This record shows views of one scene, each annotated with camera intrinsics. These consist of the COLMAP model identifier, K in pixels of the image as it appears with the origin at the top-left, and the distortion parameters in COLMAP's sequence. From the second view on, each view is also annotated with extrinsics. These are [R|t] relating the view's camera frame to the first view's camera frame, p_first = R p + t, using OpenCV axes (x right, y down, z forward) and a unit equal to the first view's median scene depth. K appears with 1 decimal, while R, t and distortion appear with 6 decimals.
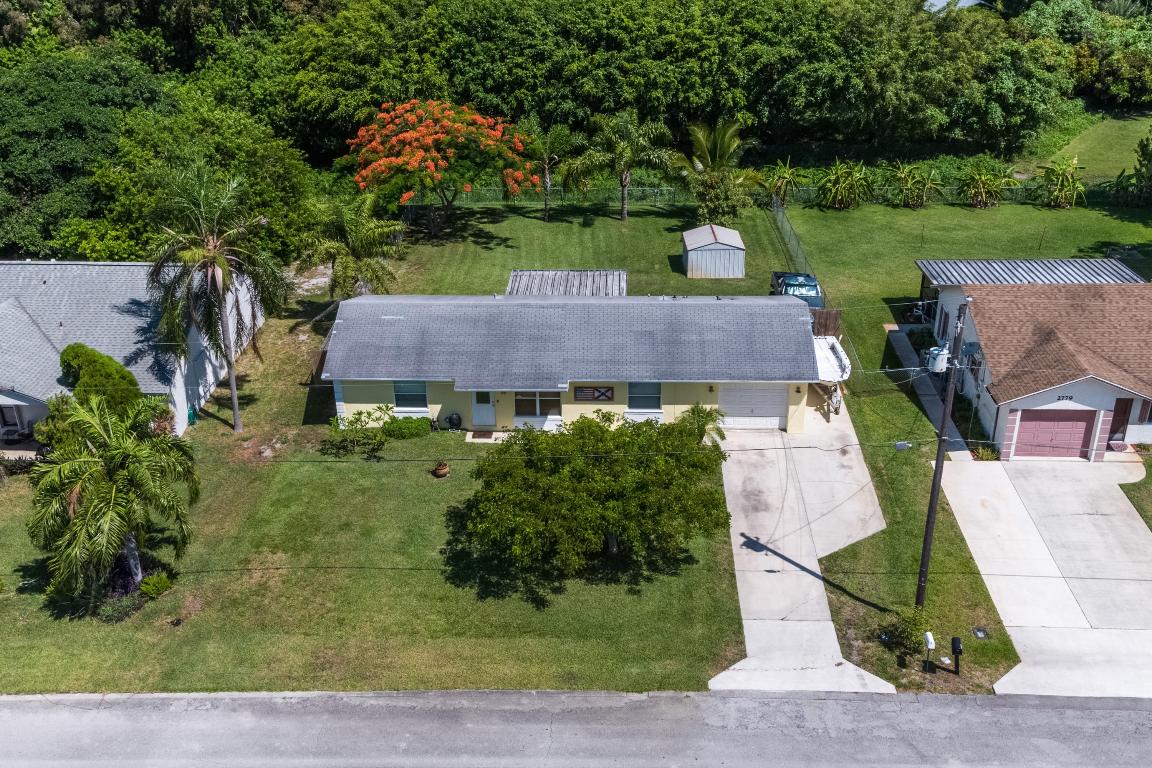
lens RADIAL K [[1161.9, 0, 580.0], [0, 1161.9, 353.7], [0, 0, 1]] dist [0.084631, 0.000000]
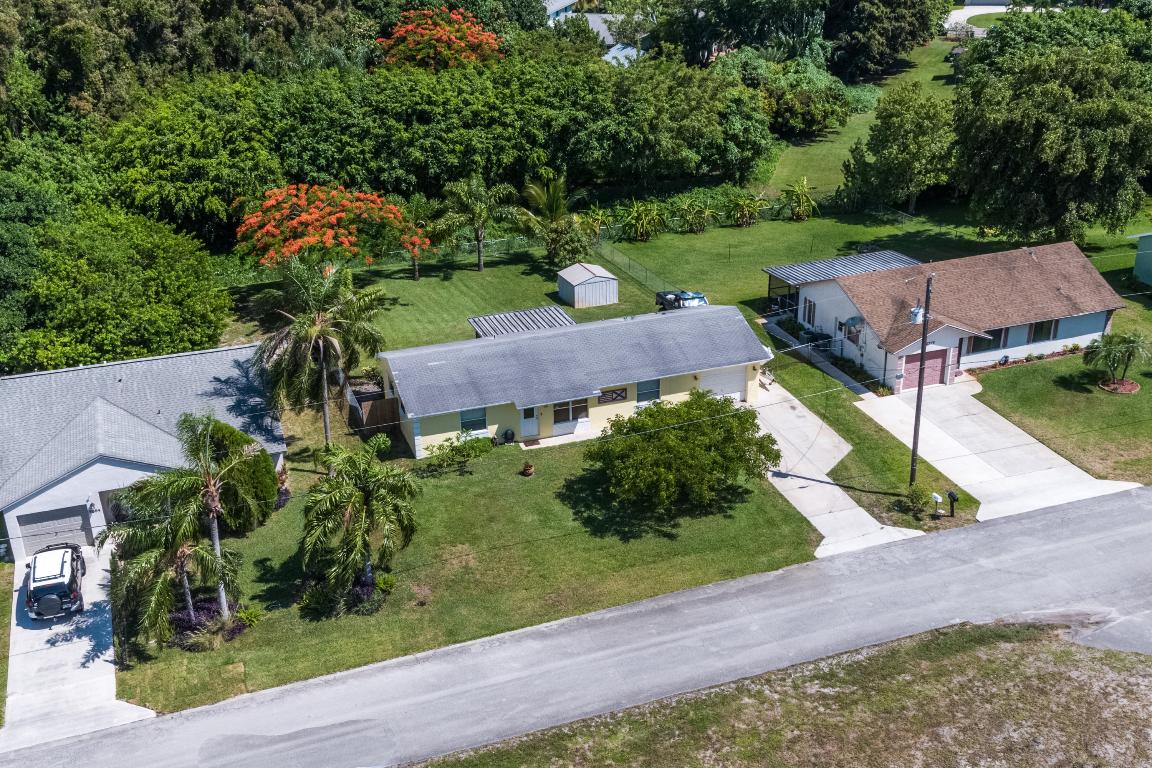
lens RADIAL K [[1253.5, 0, 579.7], [0, 1253.5, 385.5], [0, 0, 1]] dist [0.076859, 0.000000]
pose [[0.928416, -0.154160, 0.338051, -0.500875], [0.162291, 0.986734, 0.004263, 0.011498], [-0.334224, 0.050905, 0.941118, -0.303418]]
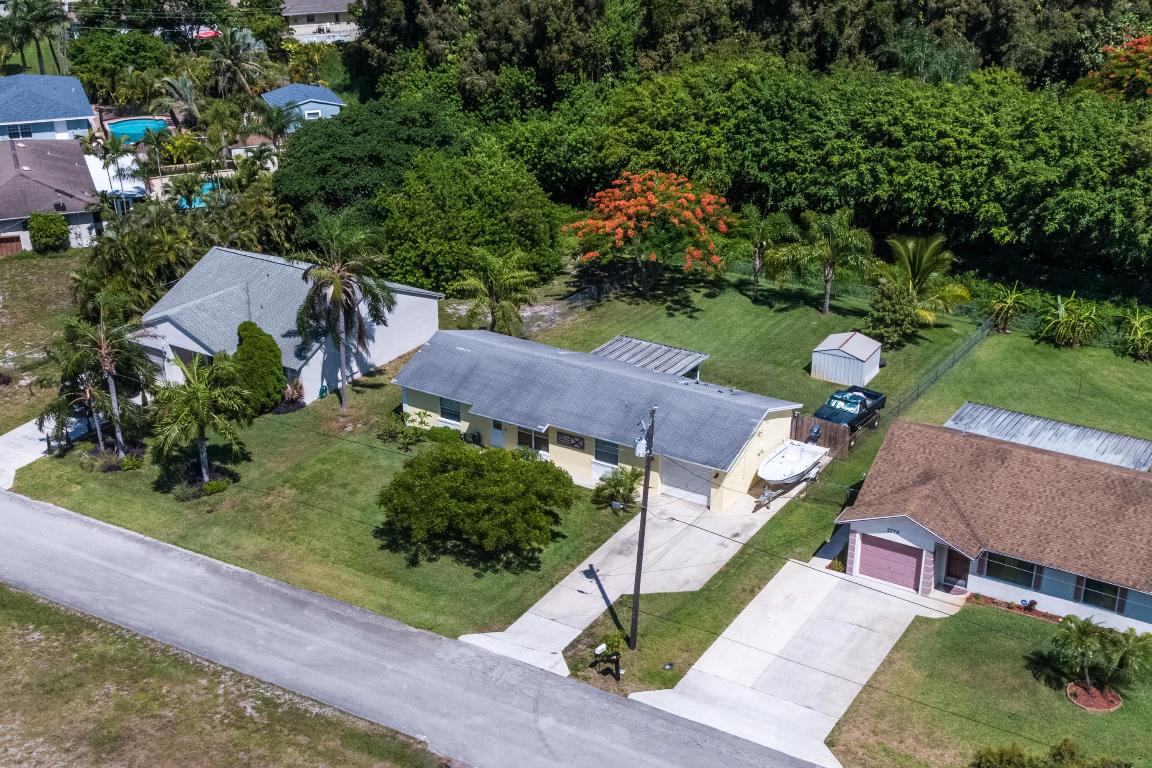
lens RADIAL K [[1491.8, 0, 583.4], [0, 1491.8, 383.7], [0, 0, 1]] dist [0.103722, 0.000000]
pose [[0.873145, 0.208616, -0.440564, 0.724638], [-0.220104, 0.975142, 0.025530, -0.069486], [0.434939, 0.074678, 0.897358, -0.429719]]
